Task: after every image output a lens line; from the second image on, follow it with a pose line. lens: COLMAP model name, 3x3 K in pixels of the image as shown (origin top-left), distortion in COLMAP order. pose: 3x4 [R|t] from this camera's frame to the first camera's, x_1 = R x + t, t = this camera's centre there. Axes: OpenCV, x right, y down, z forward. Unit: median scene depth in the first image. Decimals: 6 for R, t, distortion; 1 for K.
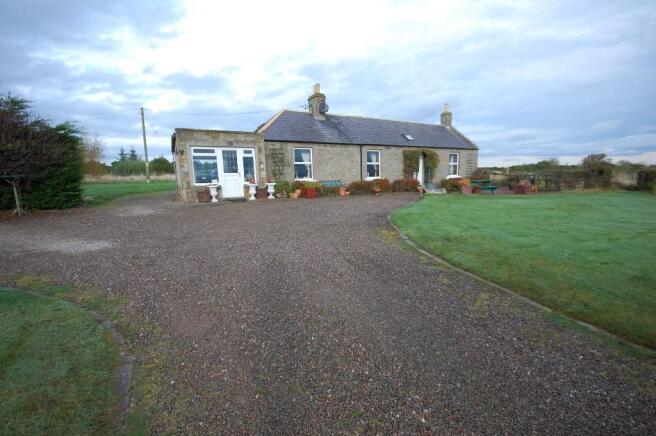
lens RADIAL K [[292.8, 0, 327.8], [0, 292.8, 227.1], [0, 0, 1]] dist [-0.001283, -0.000147]
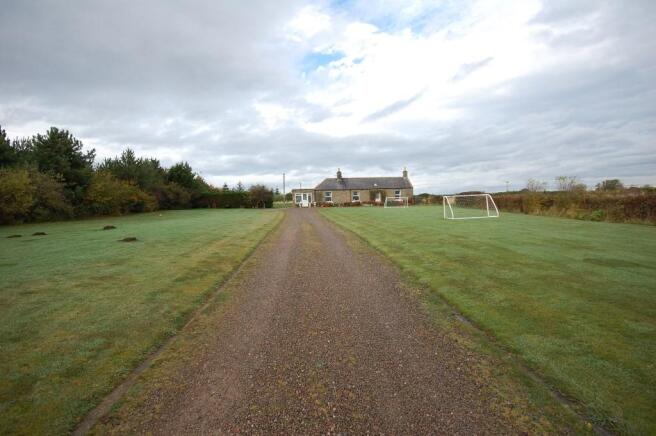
lens RADIAL K [[288.7, 0, 328.0], [0, 288.7, 218.0], [0, 0, 1]] dist [0.000687, -0.015009]
pose [[0.924422, 0.009628, -0.381250, 1.013149], [-0.055432, 0.992457, -0.109341, 0.324975], [0.377322, 0.122211, 0.917983, -1.690419]]
